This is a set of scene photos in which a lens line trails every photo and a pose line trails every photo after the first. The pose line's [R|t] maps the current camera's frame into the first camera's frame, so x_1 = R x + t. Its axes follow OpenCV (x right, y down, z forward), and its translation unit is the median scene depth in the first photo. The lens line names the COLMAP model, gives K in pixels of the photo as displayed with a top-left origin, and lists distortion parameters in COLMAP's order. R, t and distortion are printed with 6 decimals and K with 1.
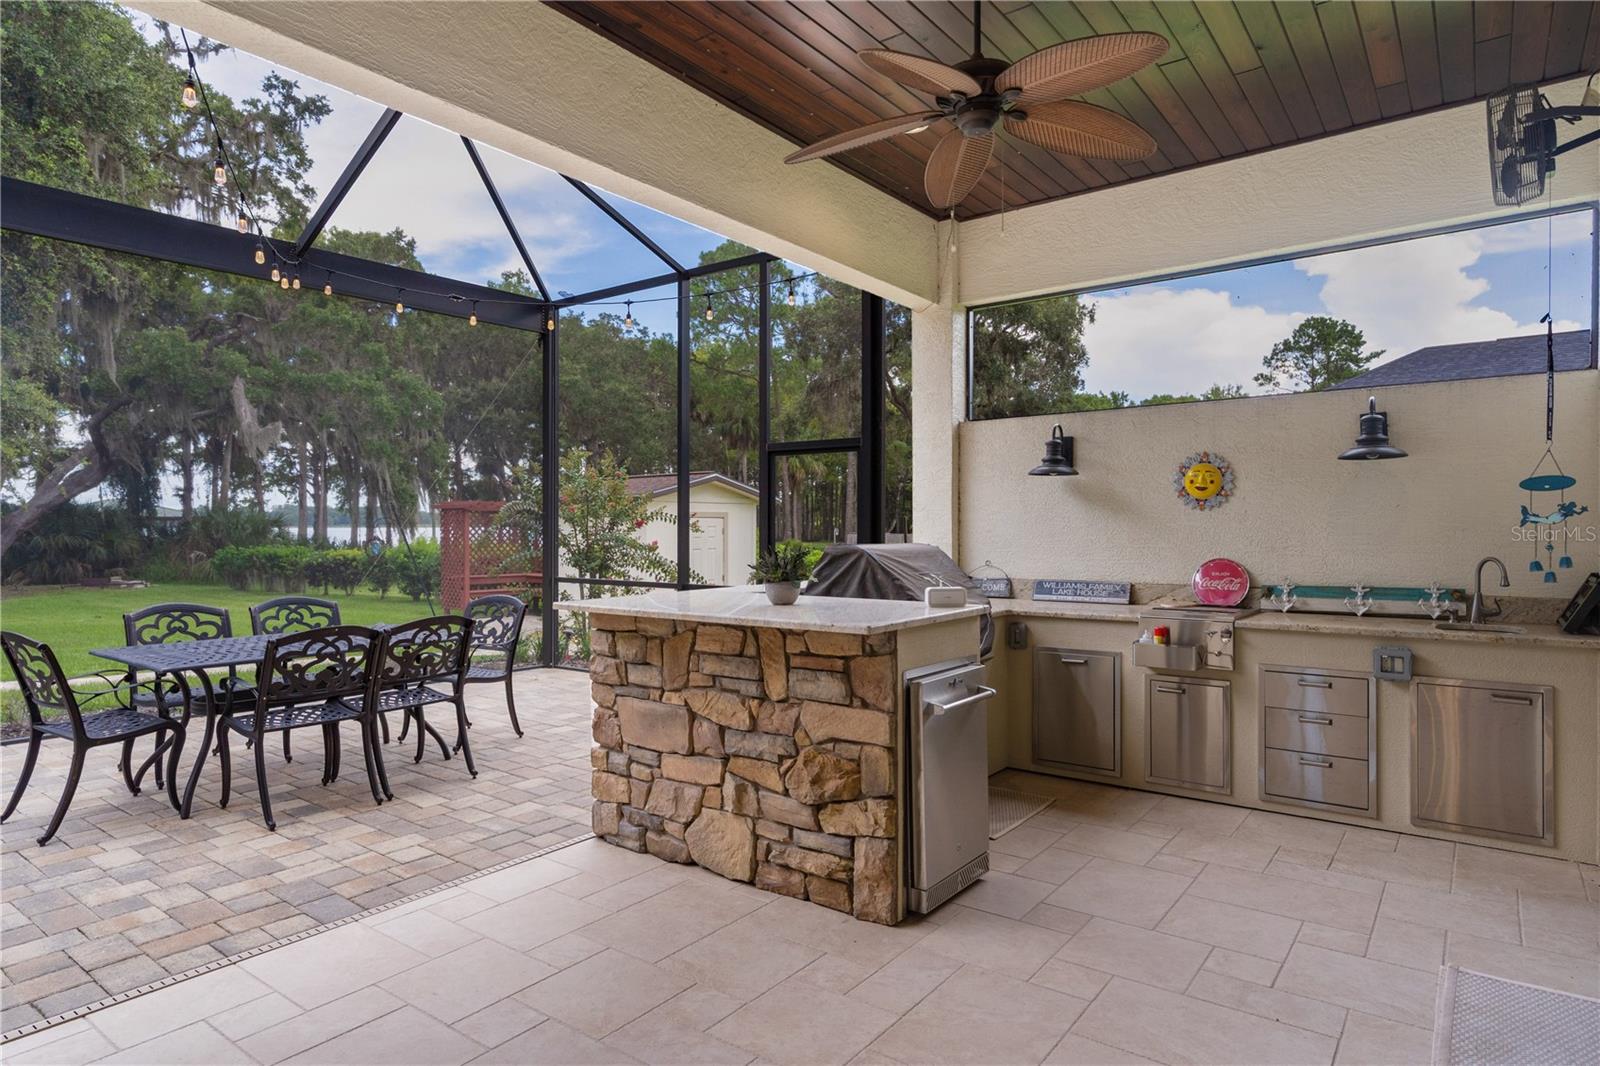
lens RADIAL K [[926.3, 0, 774.8], [0, 926.3, 533.4], [0, 0, 1]] dist [0.002942, 0.000594]
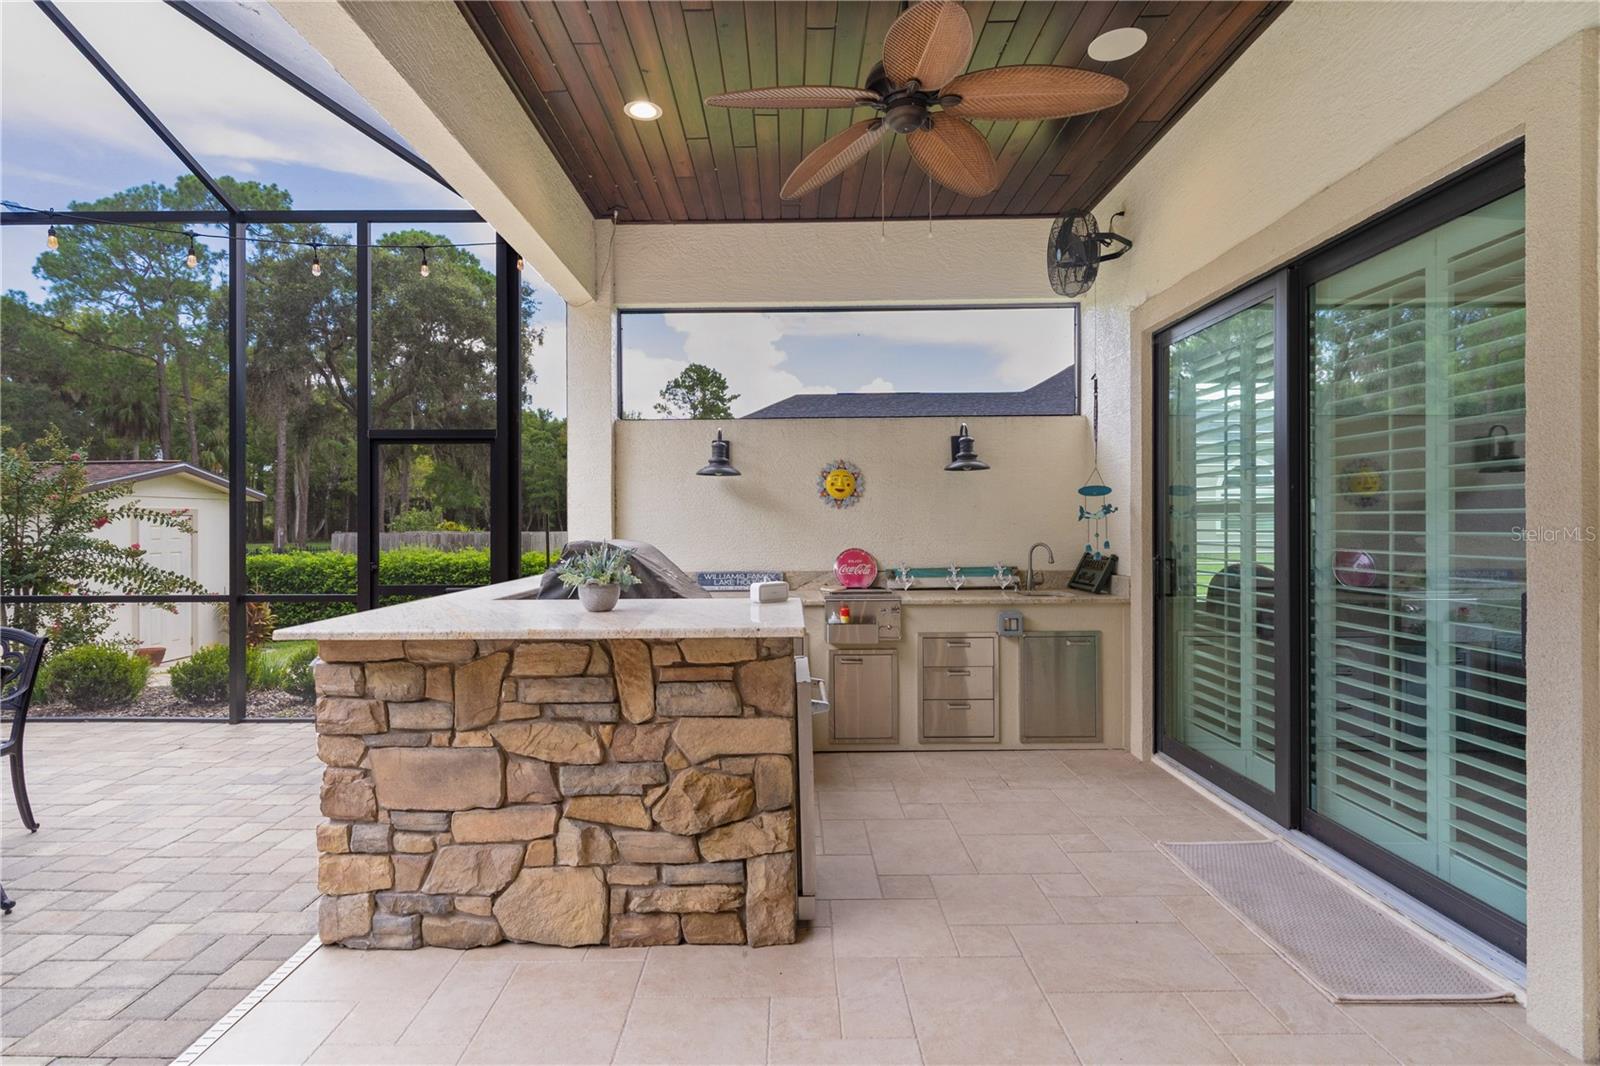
lens RADIAL K [[815.1, 0, 789.0], [0, 815.1, 523.1], [0, 0, 1]] dist [0.000519, -0.000101]
pose [[0.790764, -0.002735, 0.612114, -0.324675], [0.008911, 0.999935, -0.007043, 0.000971], [-0.612056, 0.011024, 0.790738, 0.287472]]
